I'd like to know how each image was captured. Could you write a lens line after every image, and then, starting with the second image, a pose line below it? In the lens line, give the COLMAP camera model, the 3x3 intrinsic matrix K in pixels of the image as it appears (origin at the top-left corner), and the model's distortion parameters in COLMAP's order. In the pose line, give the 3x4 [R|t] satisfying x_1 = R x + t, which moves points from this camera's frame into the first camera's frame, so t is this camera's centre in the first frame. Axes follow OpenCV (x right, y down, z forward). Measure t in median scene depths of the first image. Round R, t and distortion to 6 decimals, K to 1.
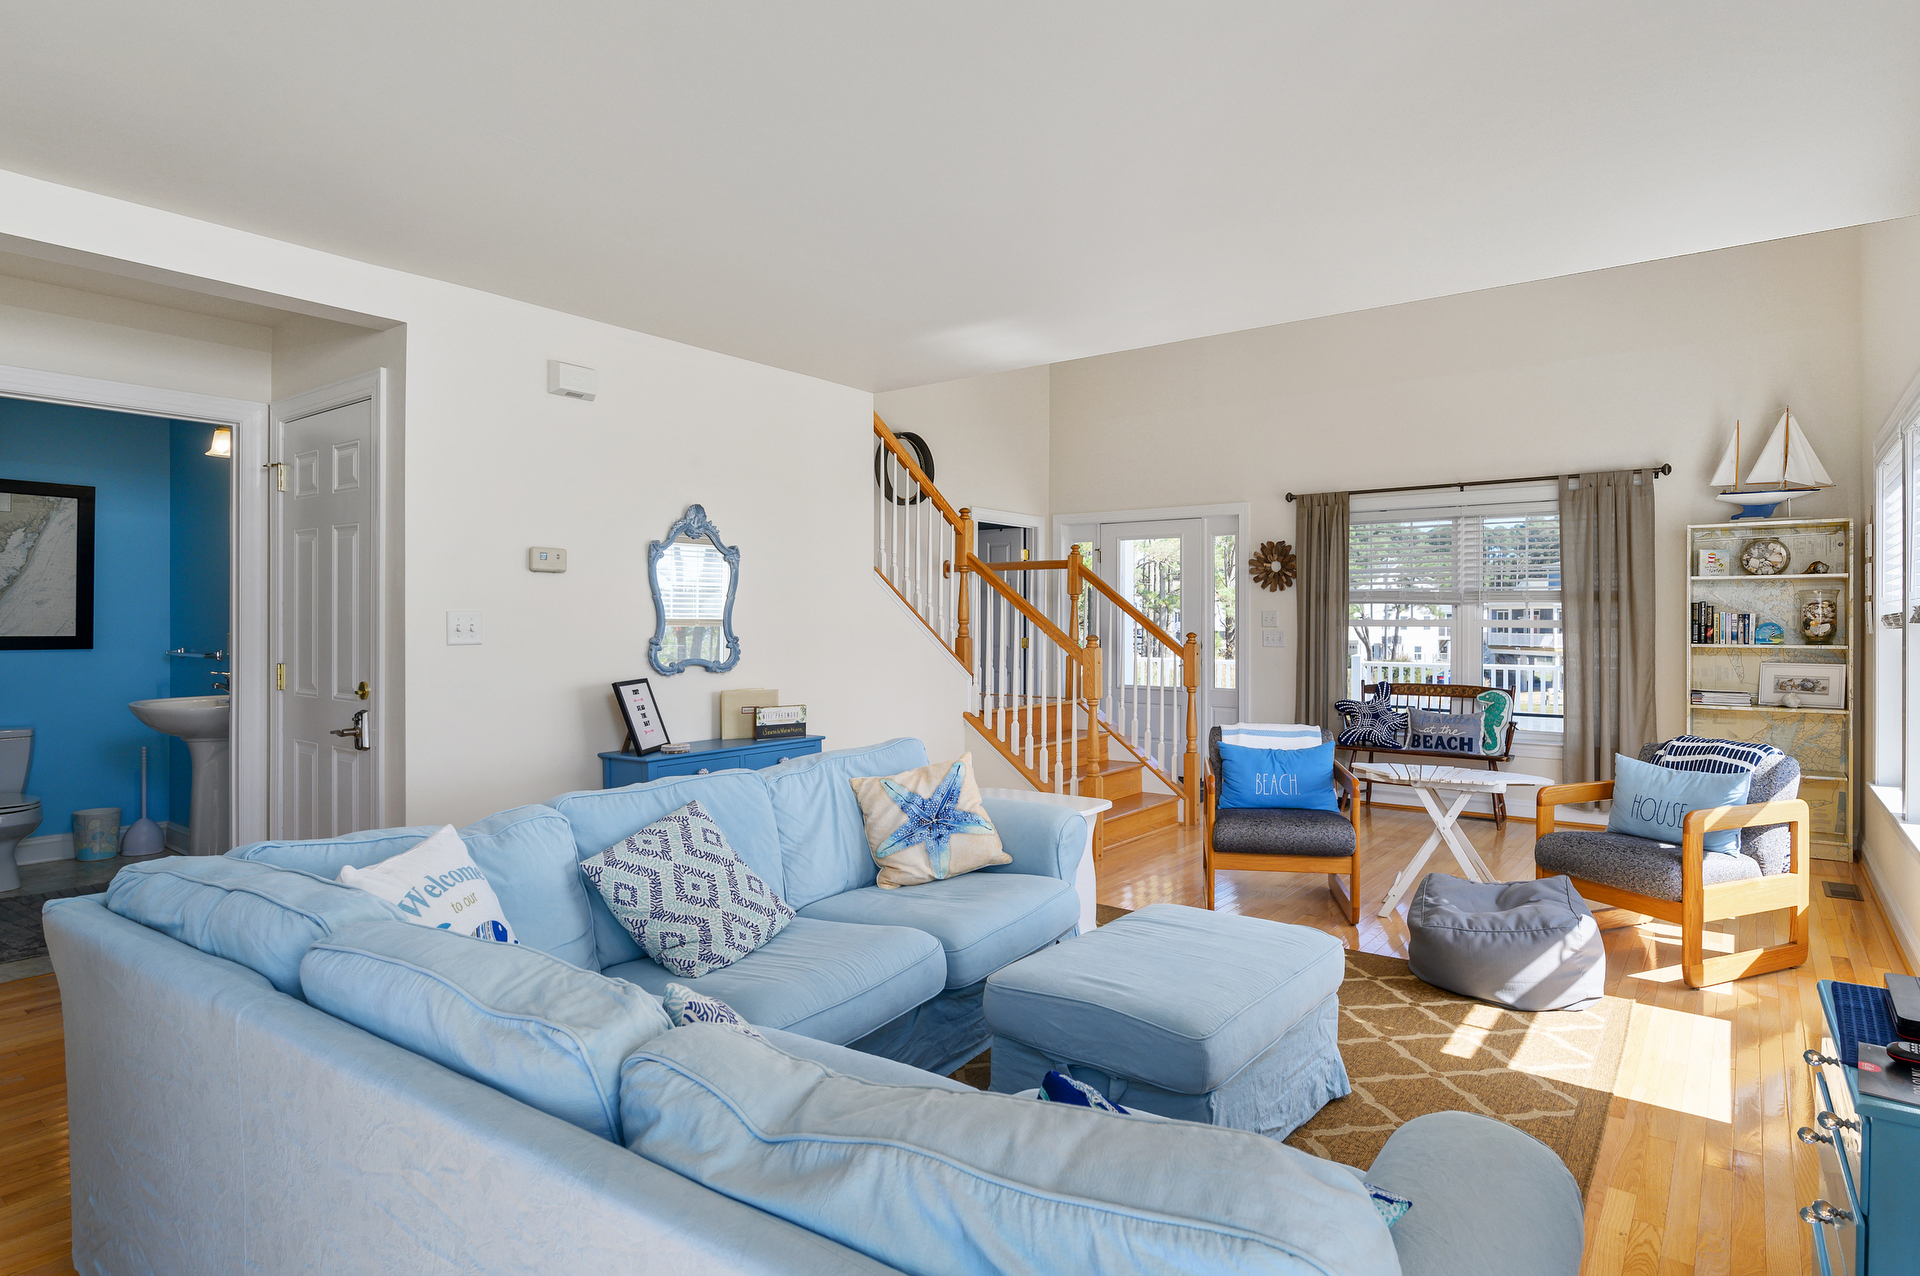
lens RADIAL K [[1038.3, 0, 1014.7], [0, 1038.3, 618.3], [0, 0, 1]] dist [-0.015811, -0.000854]
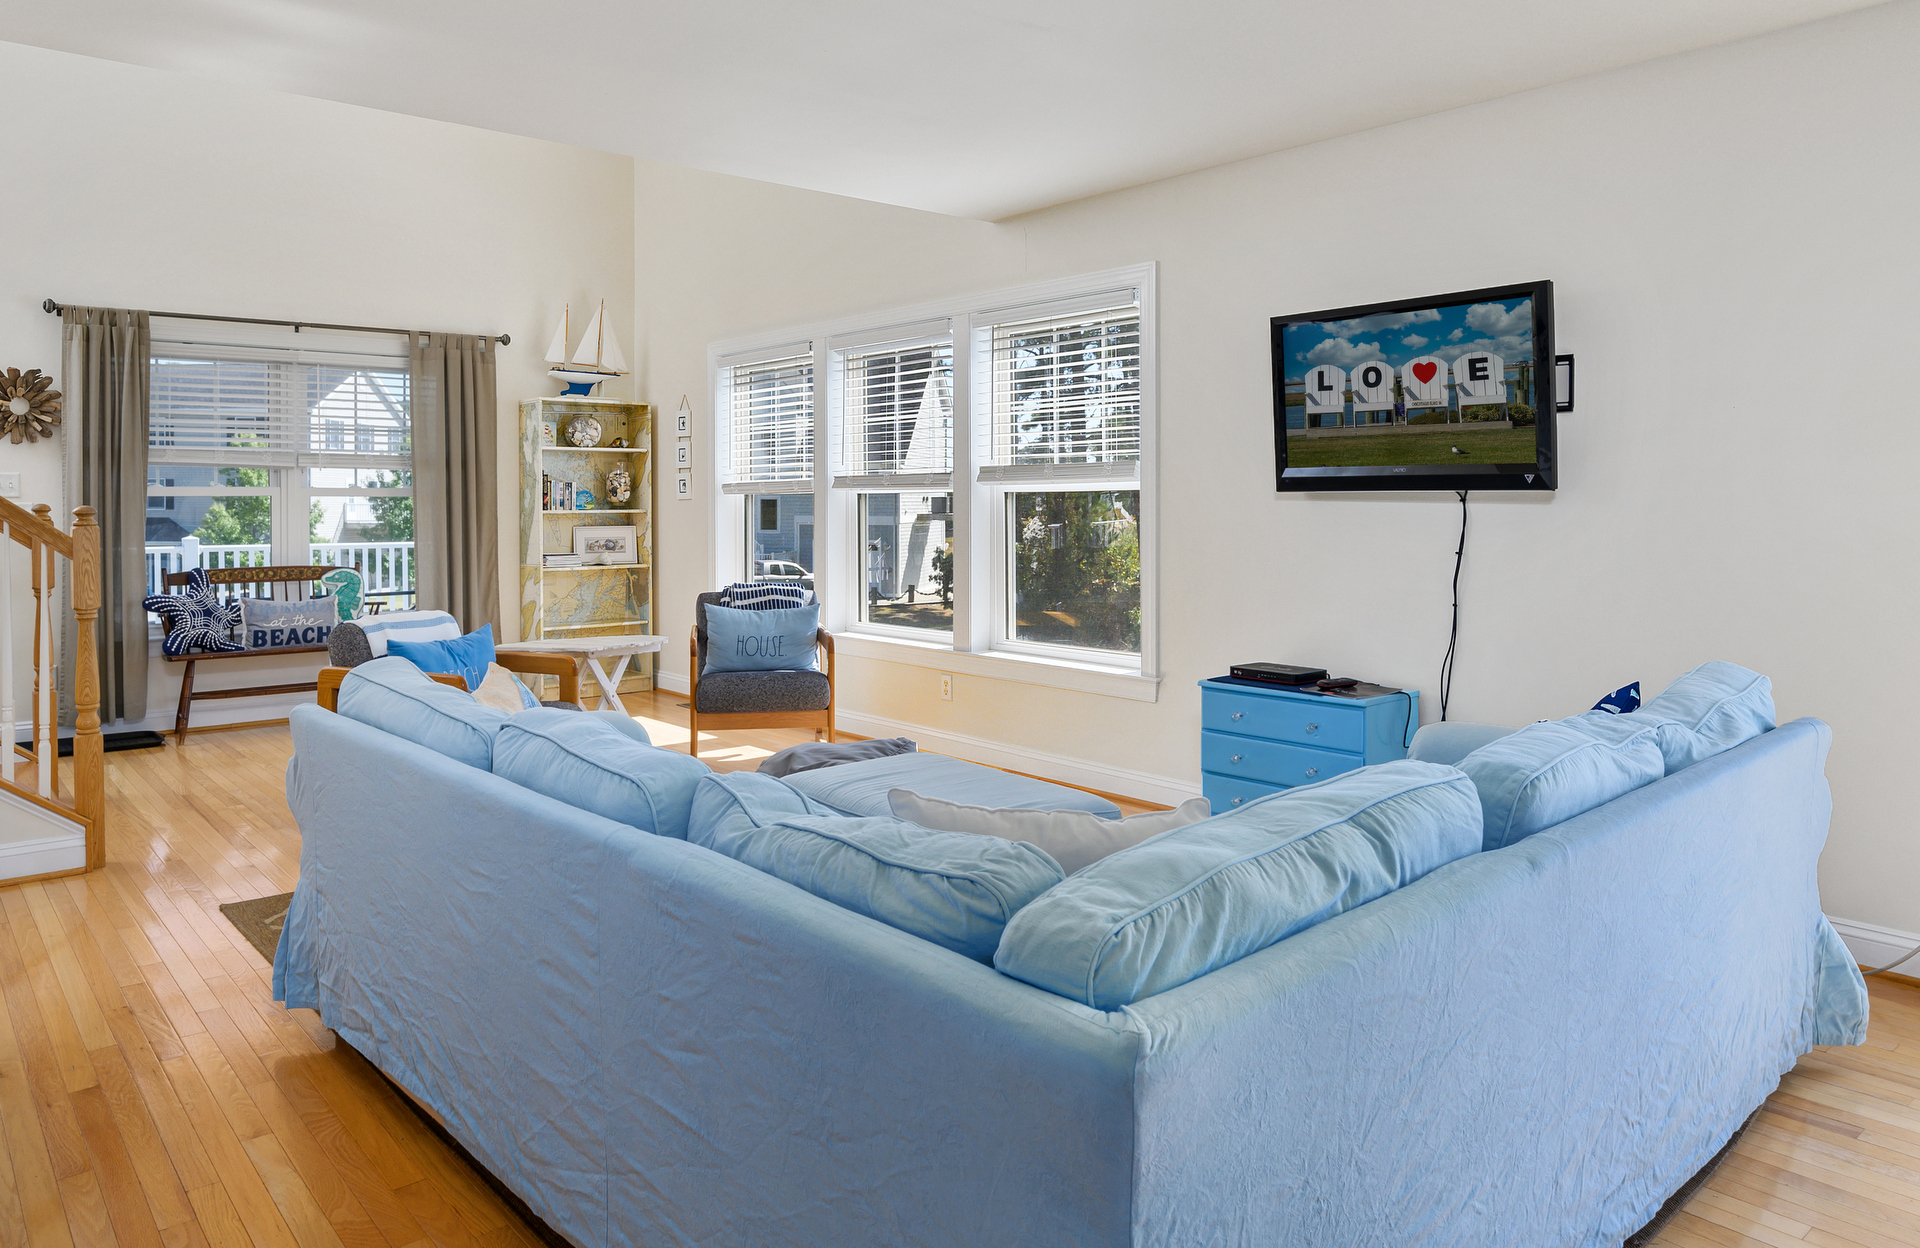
lens RADIAL K [[1256.8, 0, 933.8], [0, 1256.8, 509.2], [0, 0, 1]] dist [-0.027223, -0.001672]
pose [[0.236389, -0.012250, 0.971581, -0.464558], [0.000545, 0.999922, 0.012475, 0.007366], [-0.971658, -0.002419, 0.236377, 0.294530]]
